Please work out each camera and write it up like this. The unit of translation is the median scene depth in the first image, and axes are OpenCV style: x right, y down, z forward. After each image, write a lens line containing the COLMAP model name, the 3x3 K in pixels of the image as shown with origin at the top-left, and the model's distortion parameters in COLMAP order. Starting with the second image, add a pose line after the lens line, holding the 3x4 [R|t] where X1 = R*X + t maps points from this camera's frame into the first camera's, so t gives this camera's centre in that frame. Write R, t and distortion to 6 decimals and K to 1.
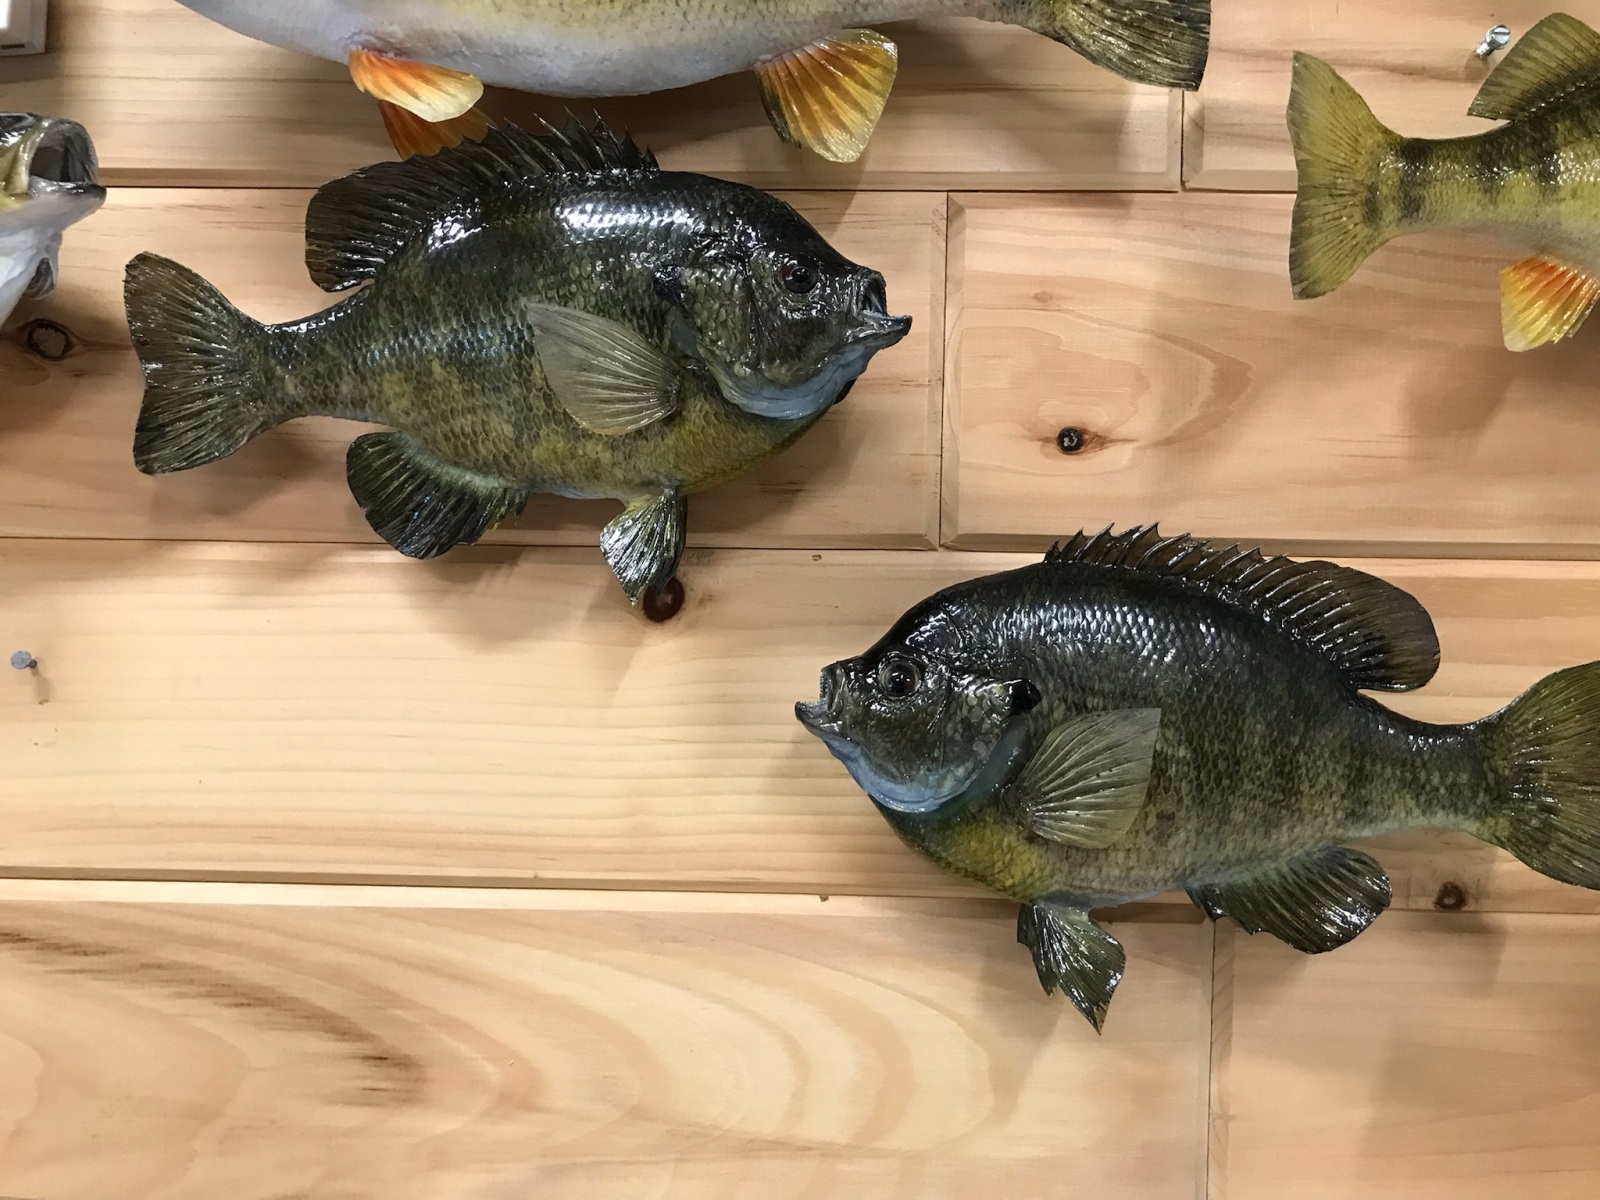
lens RADIAL K [[1305.5, 0, 798.7], [0, 1305.5, 590.4], [0, 0, 1]] dist [0.014797, -0.032658]
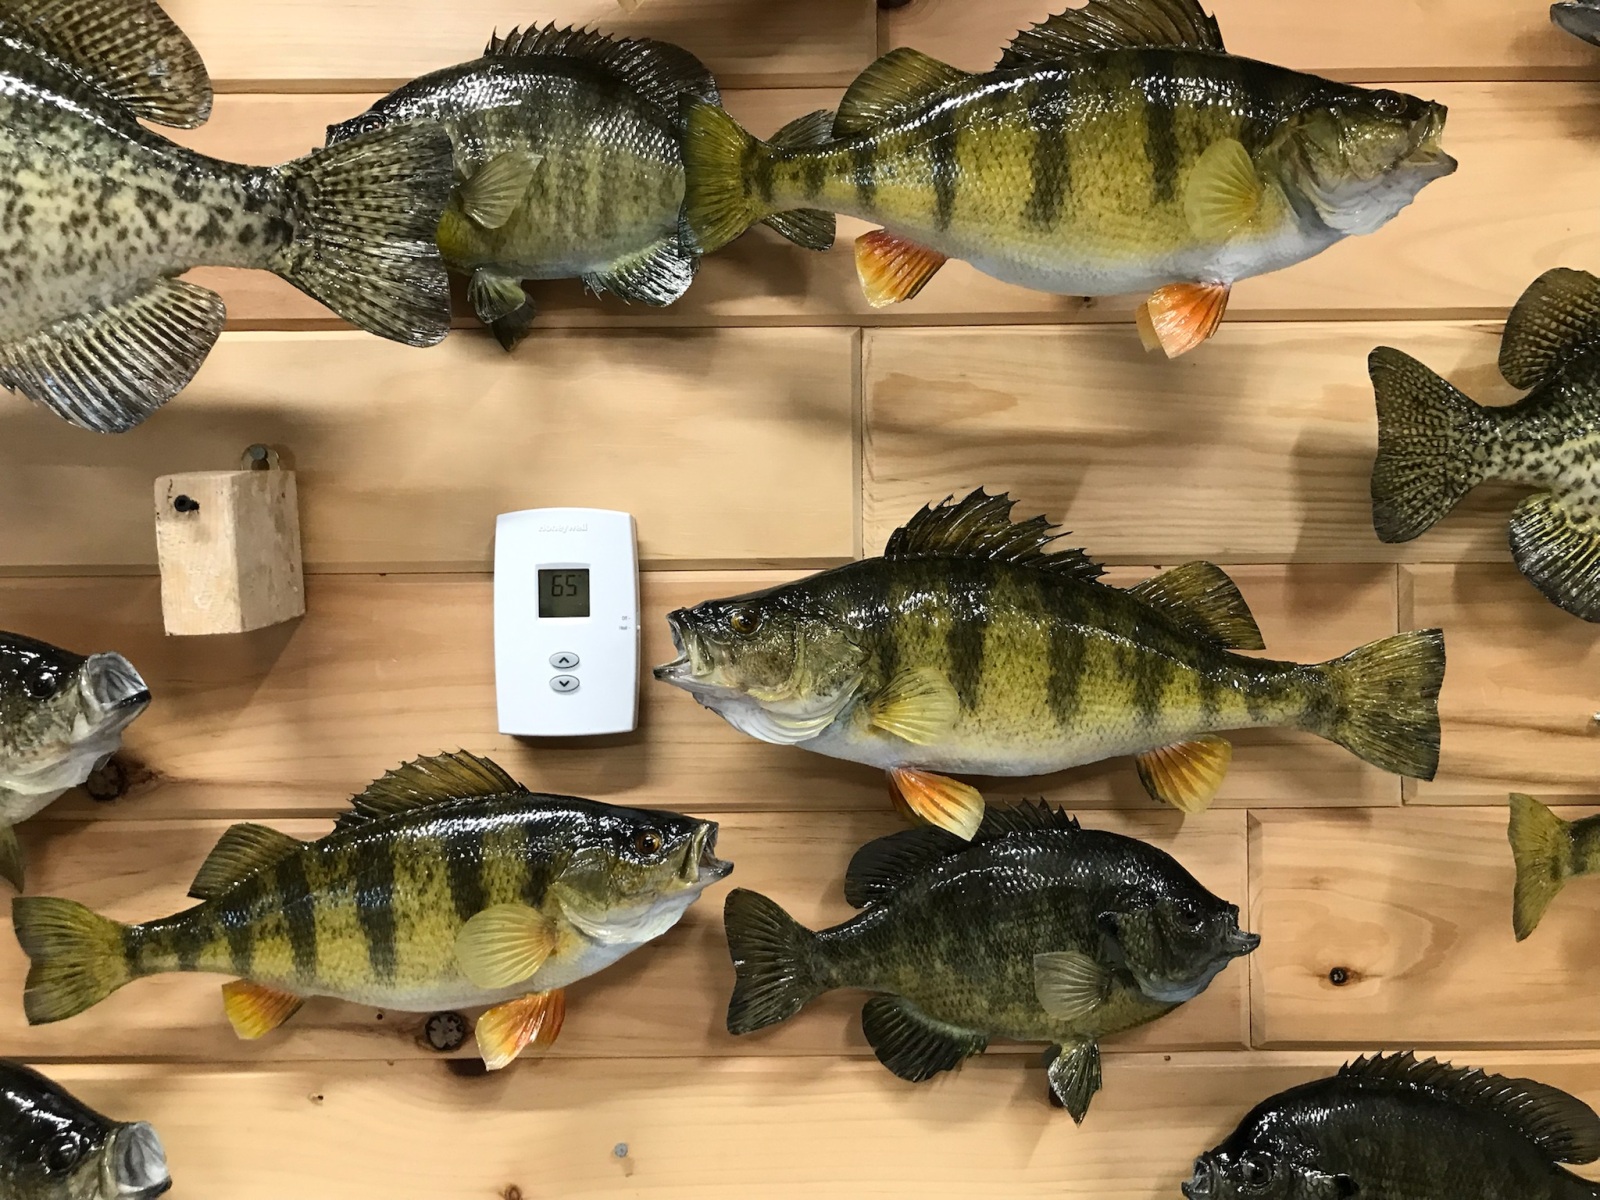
lens RADIAL K [[1281.4, 0, 800.0], [0, 1281.4, 600.0], [0, 0, 1]] dist [-0.038417, 0.075367]
pose [[0.999340, -0.022042, 0.028867, -0.450664], [0.024225, 0.996691, -0.077595, -0.459744], [-0.027061, 0.078243, 0.996567, -0.474071]]
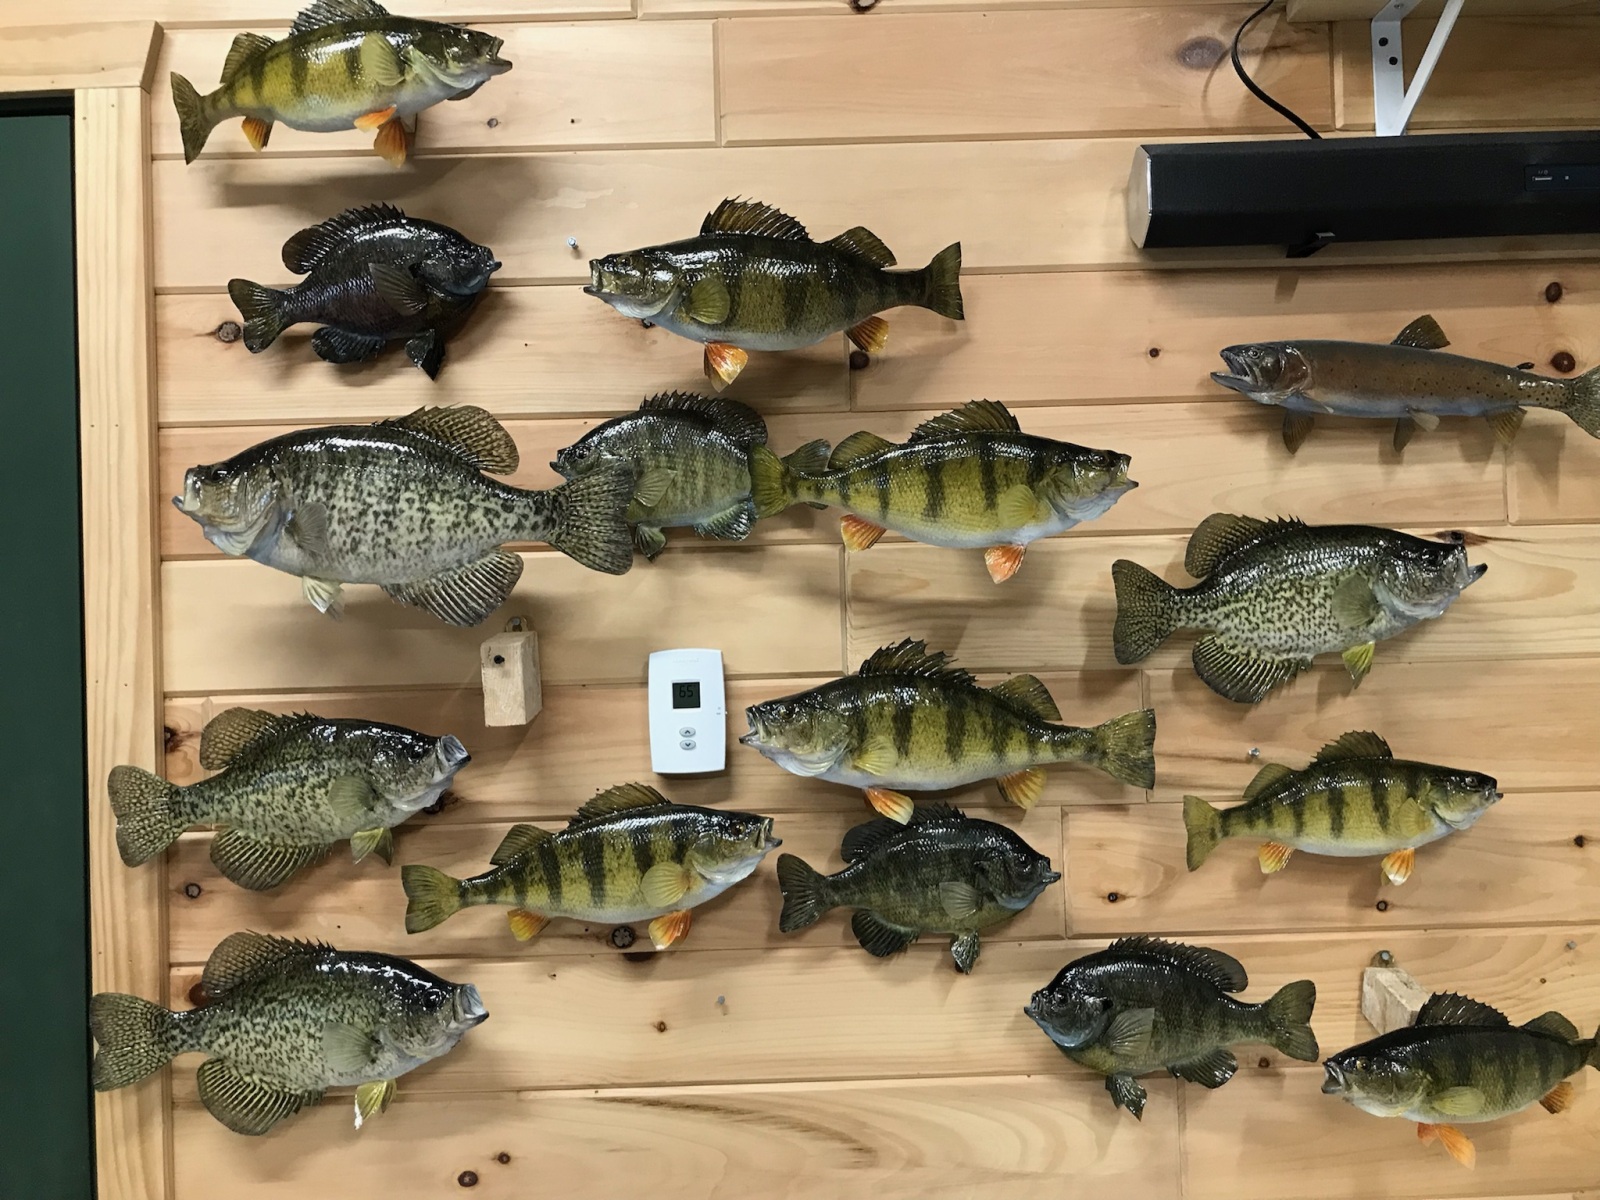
lens RADIAL K [[1264.6, 0, 807.0], [0, 1264.6, 599.3], [0, 0, 1]] dist [0.043808, -0.119376]
pose [[0.998352, -0.039220, 0.041889, -0.527677], [0.042681, 0.995450, -0.085197, -0.551925], [-0.038357, 0.086844, 0.995483, -1.703356]]
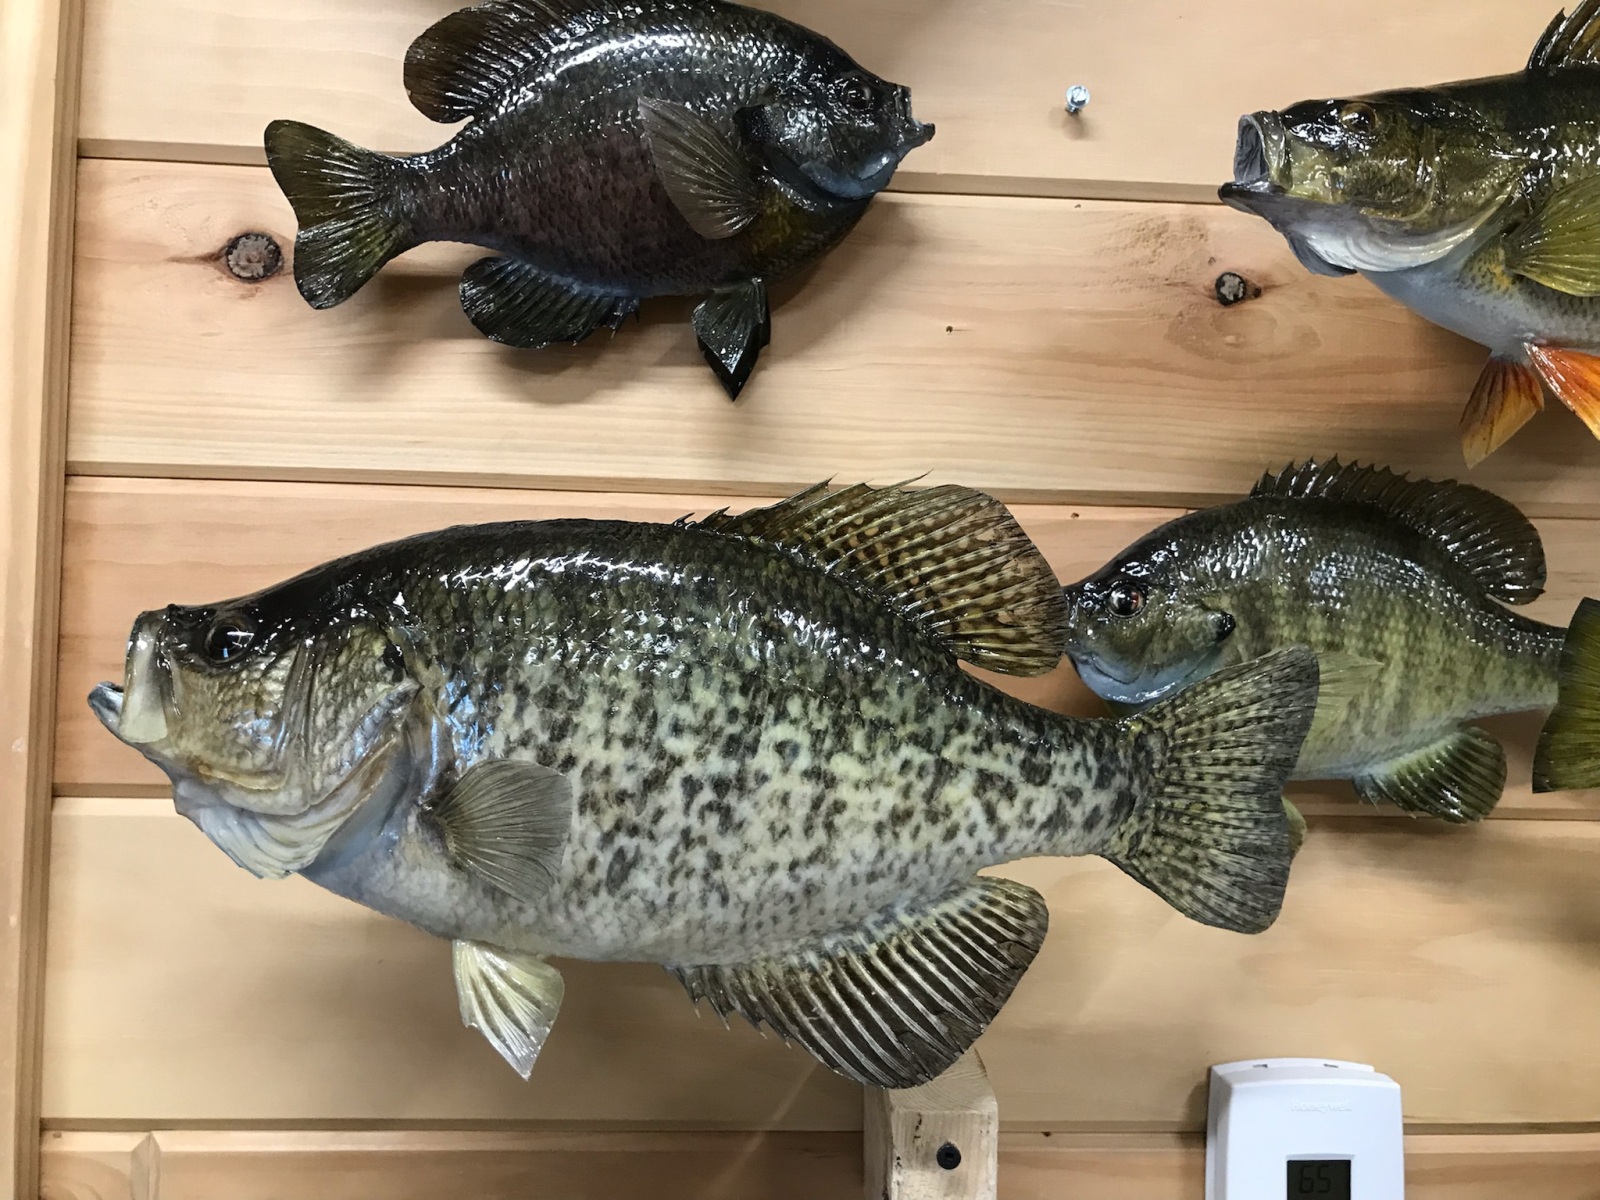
lens RADIAL K [[1305.5, 0, 798.7], [0, 1305.5, 590.4], [0, 0, 1]] dist [0.014797, -0.032658]
pose [[0.996847, 0.014517, 0.078007, -1.229111], [-0.006047, 0.994161, -0.107738, -0.985059], [-0.079115, 0.106927, 0.991114, -0.165986]]
